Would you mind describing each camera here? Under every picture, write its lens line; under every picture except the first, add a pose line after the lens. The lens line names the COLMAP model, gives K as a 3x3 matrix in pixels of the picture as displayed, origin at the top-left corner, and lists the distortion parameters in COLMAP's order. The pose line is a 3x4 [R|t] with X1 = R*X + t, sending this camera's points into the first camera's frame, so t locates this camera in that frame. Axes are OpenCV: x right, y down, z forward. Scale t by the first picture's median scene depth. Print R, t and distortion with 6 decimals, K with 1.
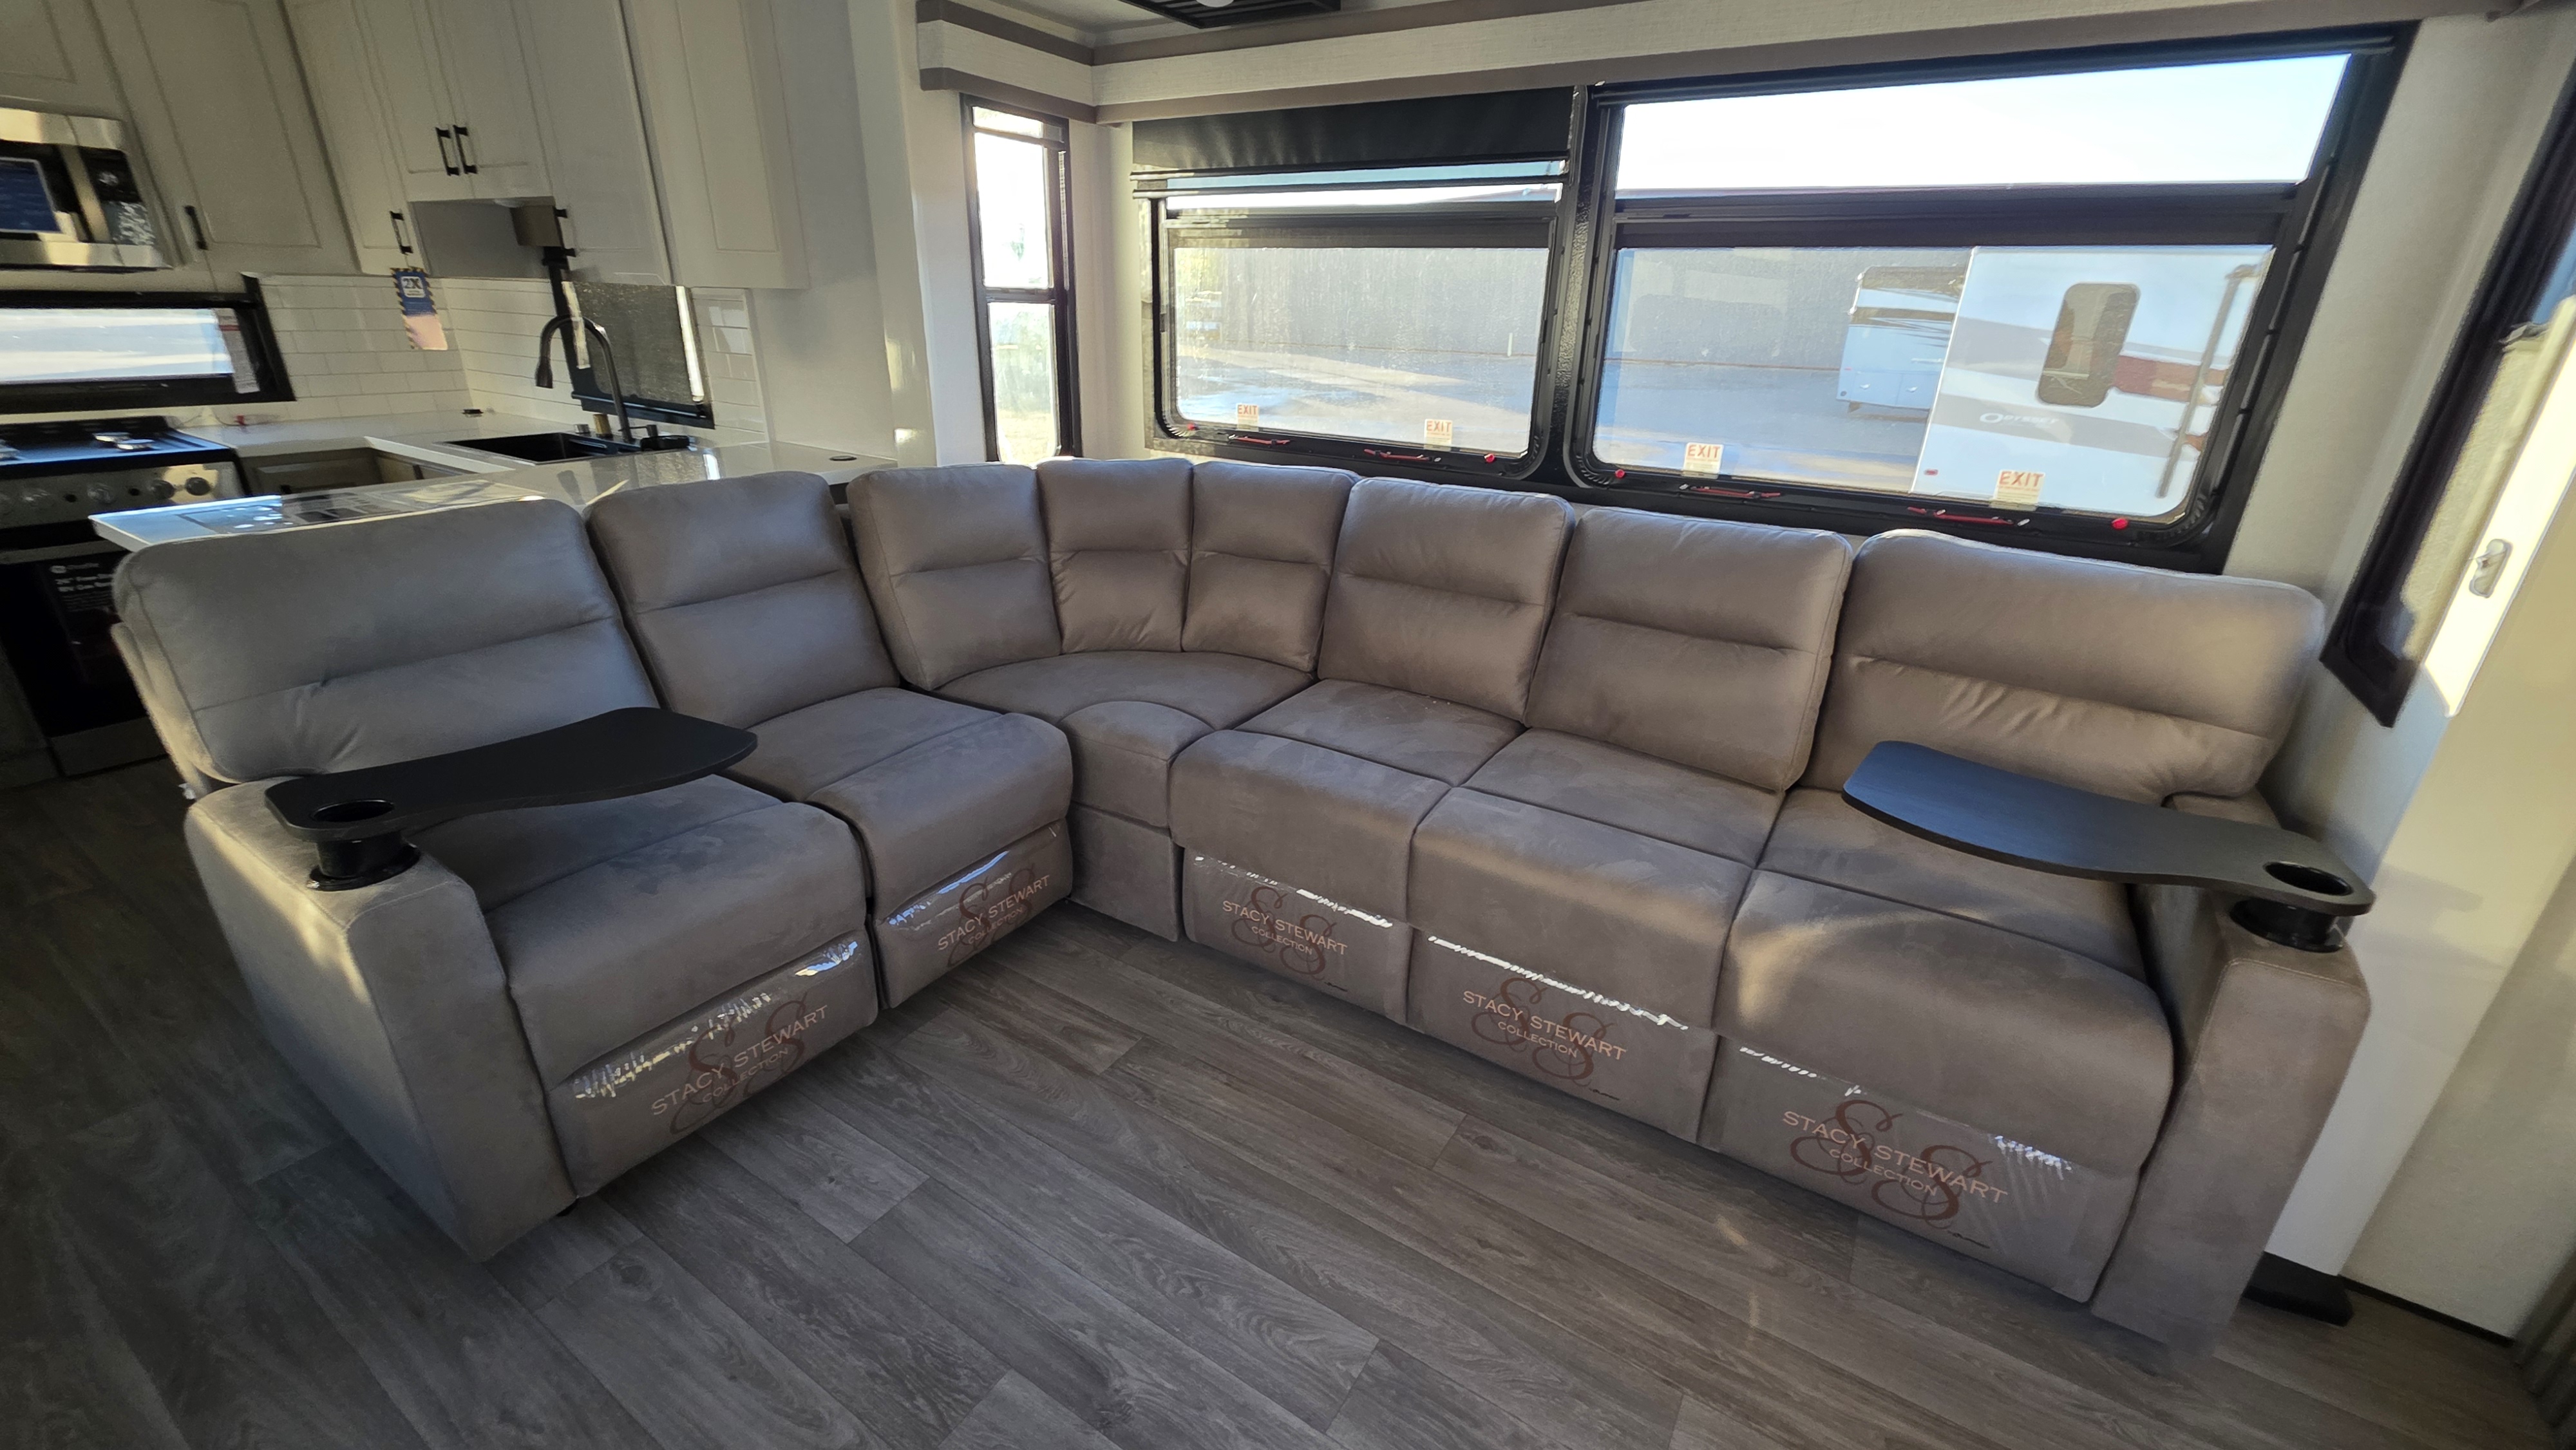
lens RADIAL K [[1030.2, 0, 1288.0], [0, 1030.2, 725.0], [0, 0, 1]] dist [0.002516, -0.000942]
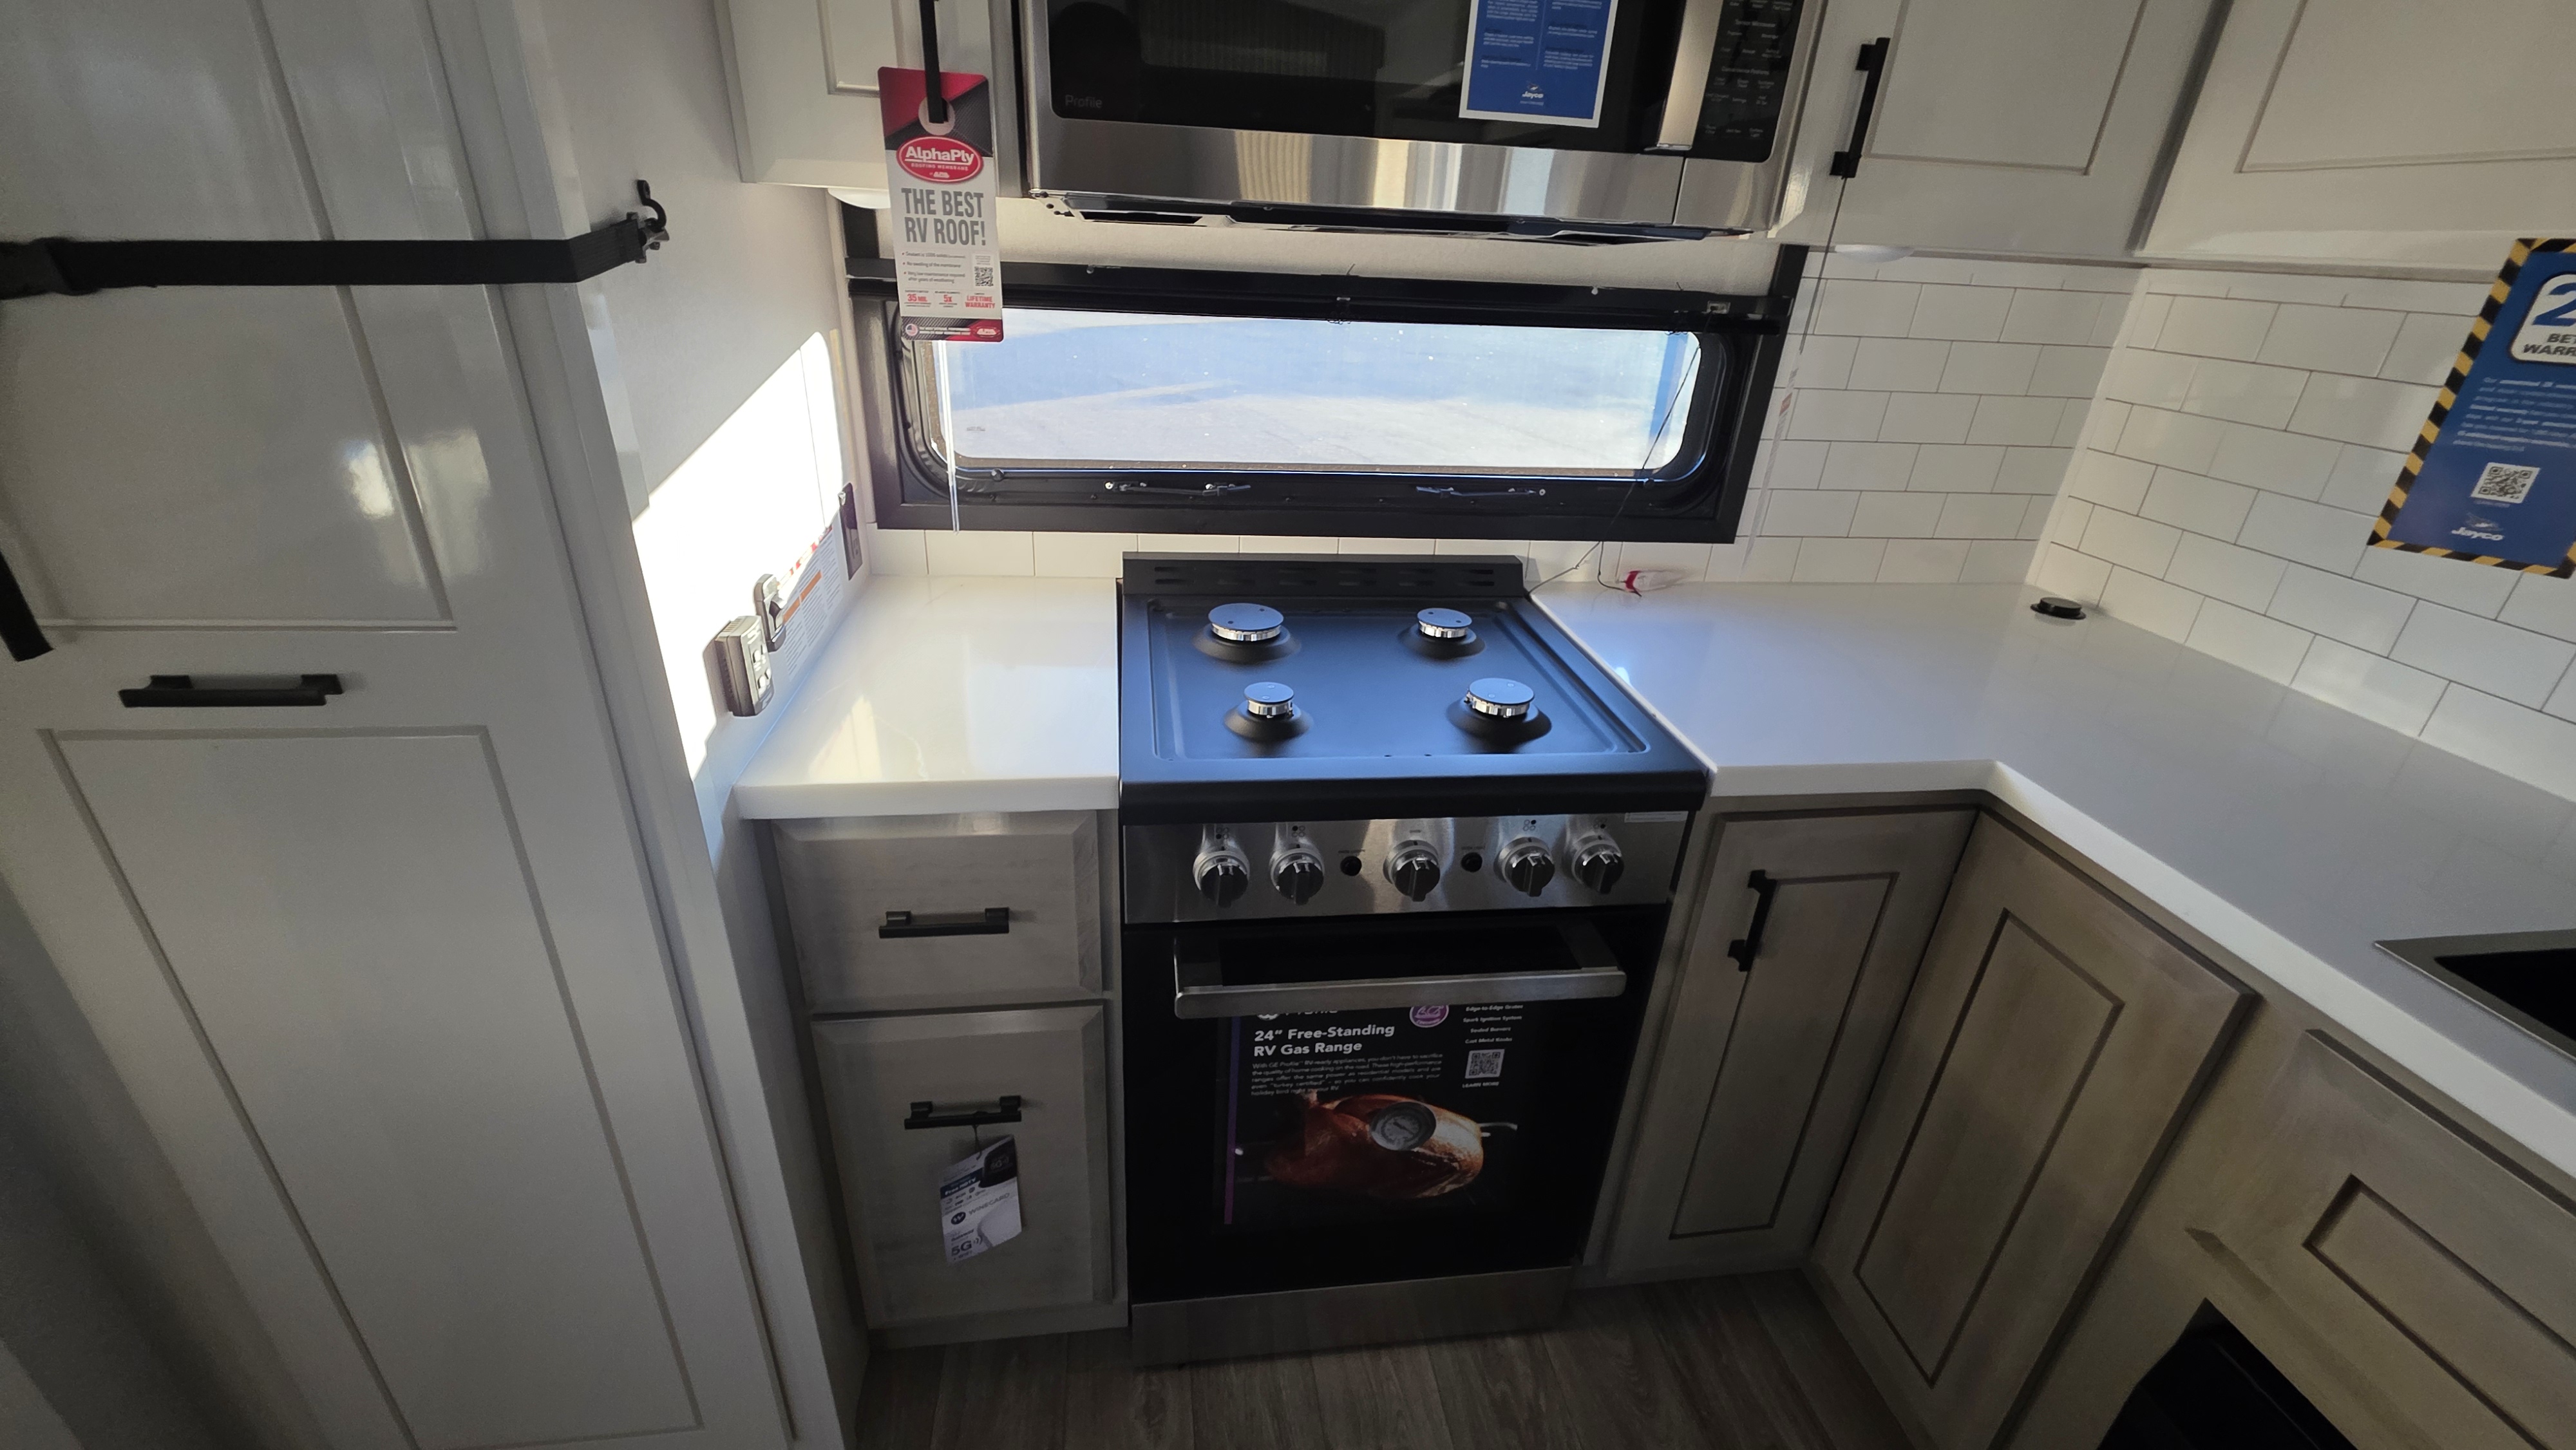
lens RADIAL K [[1031.4, 0, 1277.0], [0, 1031.4, 727.1], [0, 0, 1]] dist [-0.002071, -0.000595]
pose [[0.638515, 0.334609, -0.693062, -1.222119], [-0.320558, 0.934334, 0.155766, -0.400034], [0.699672, 0.122708, 0.703848, 0.915576]]
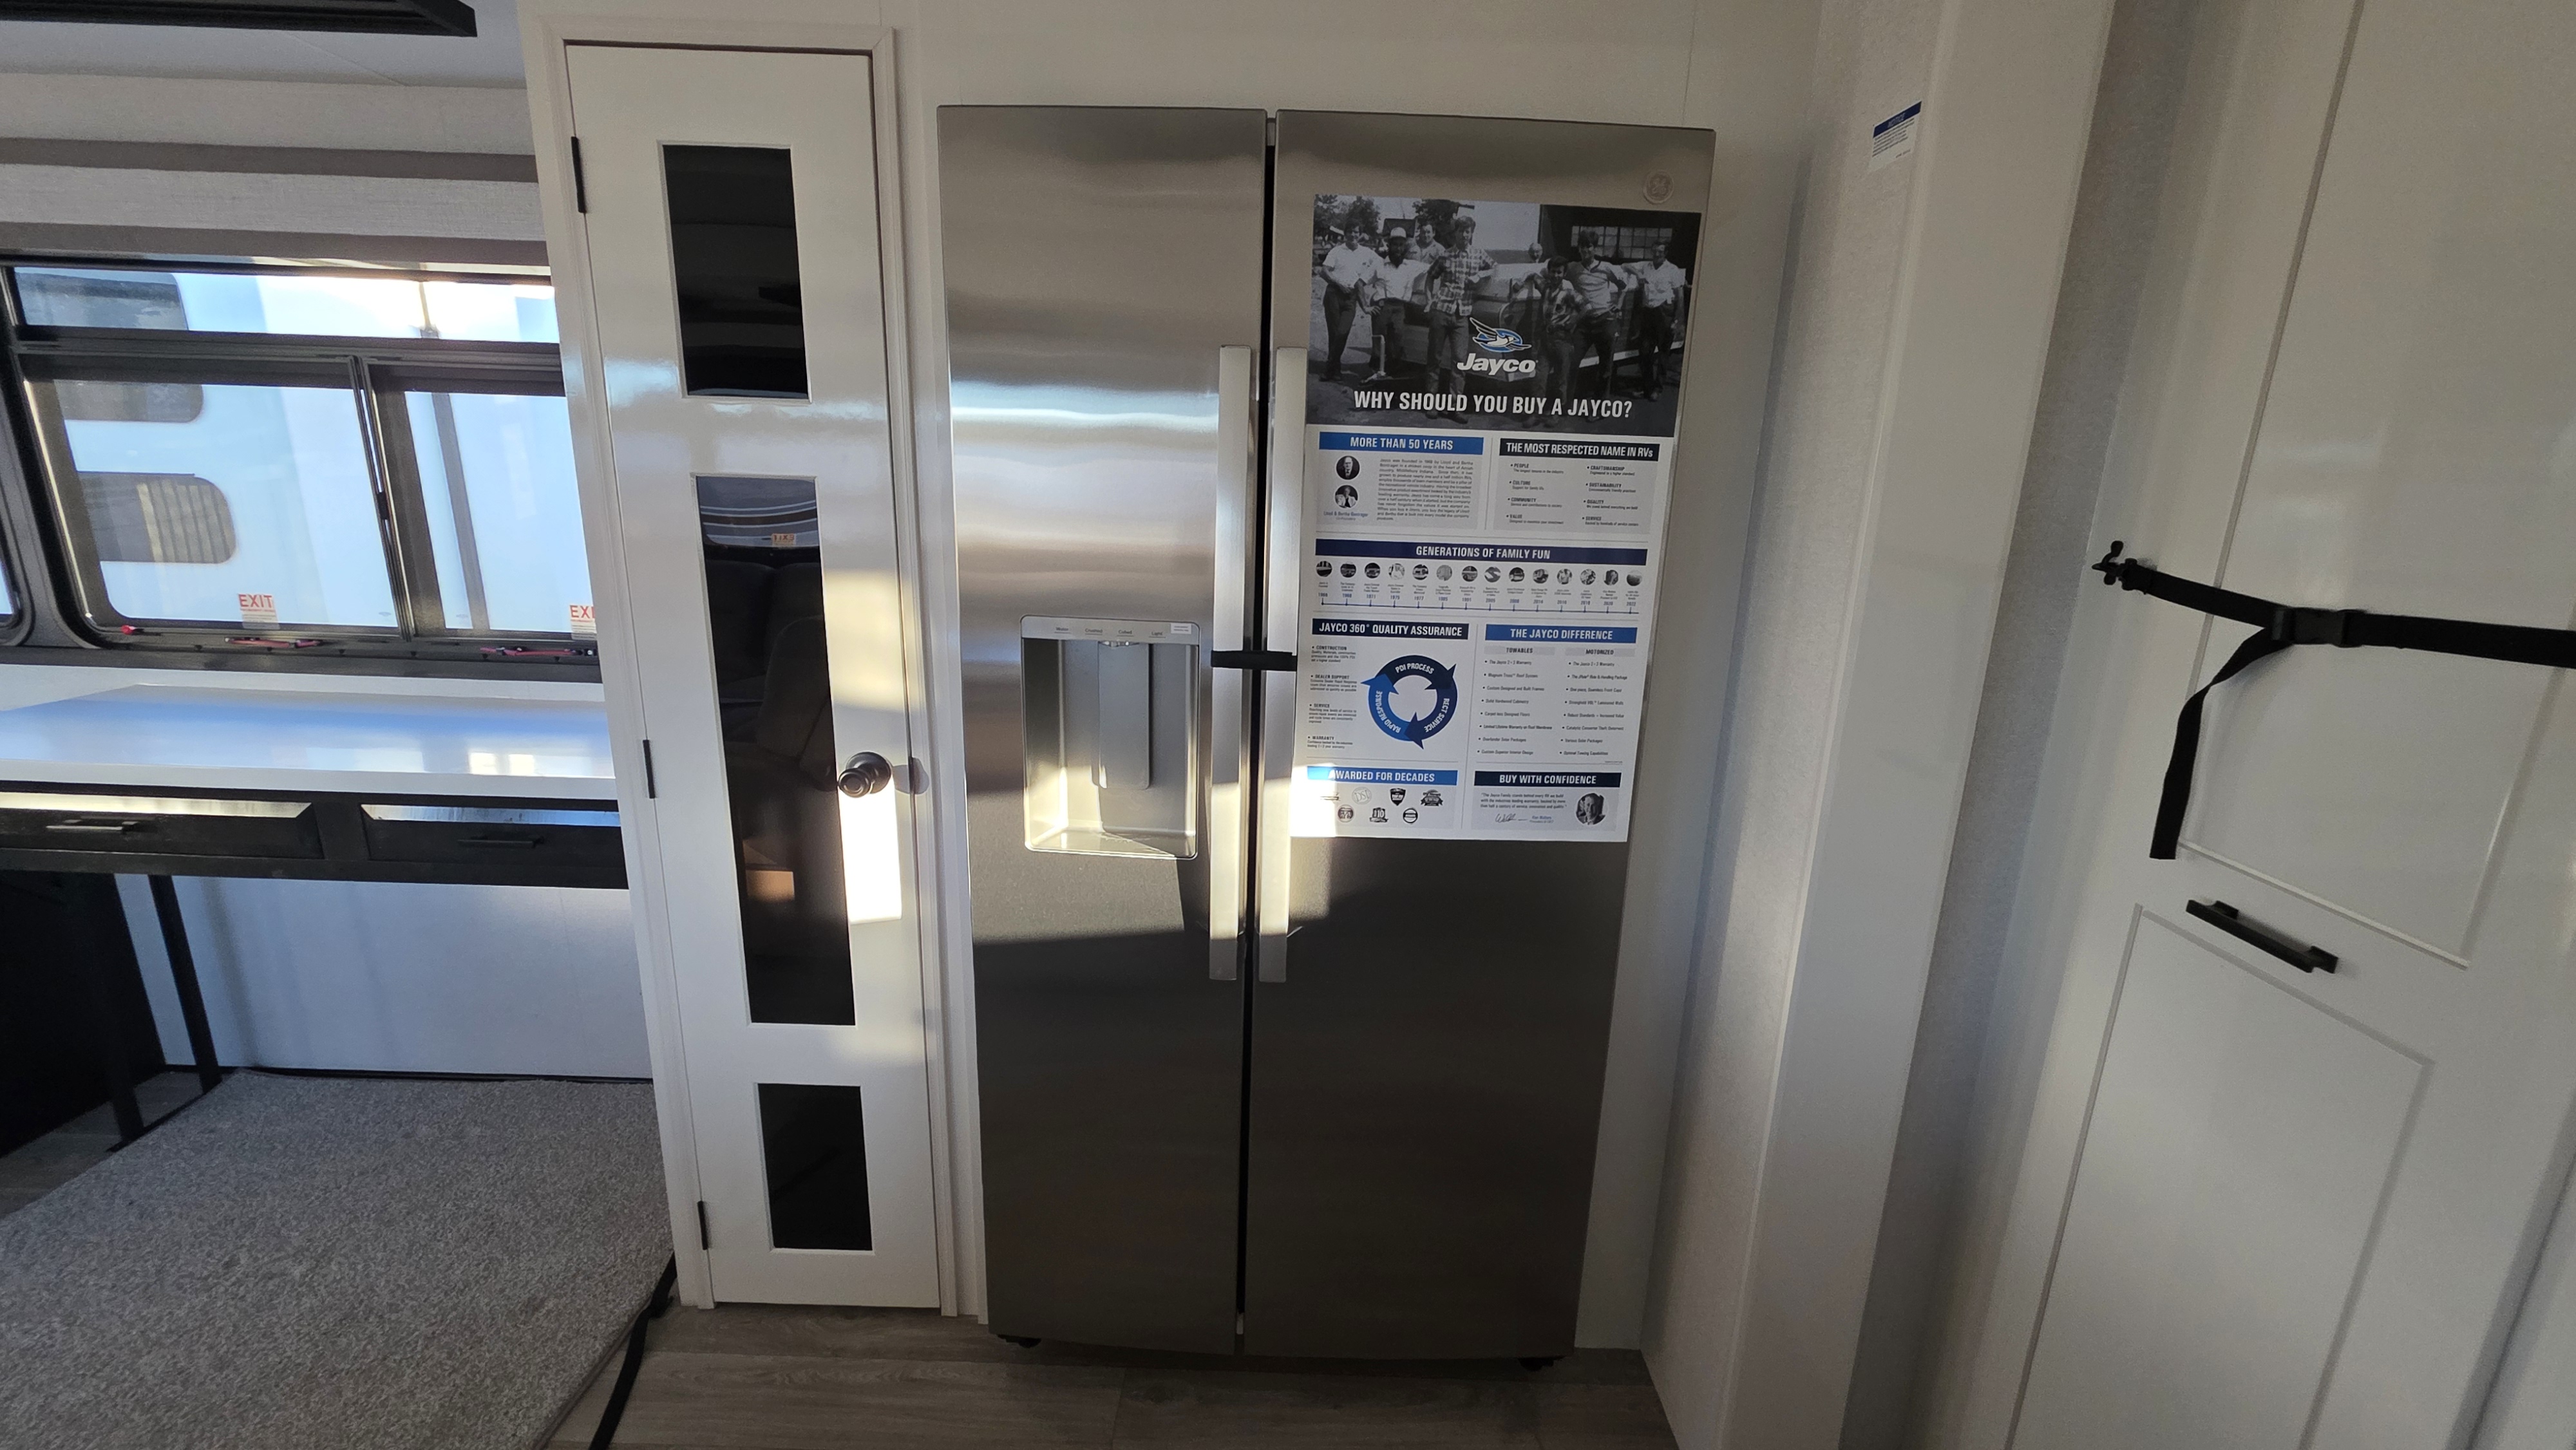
lens RADIAL K [[1030.2, 0, 1288.0], [0, 1030.2, 725.0], [0, 0, 1]] dist [0.002516, -0.000942]
pose [[-0.847314, 0.078179, -0.525306, -1.126877], [-0.251206, 0.812468, 0.526109, -0.440527], [0.467925, 0.577740, -0.668777, 0.958123]]
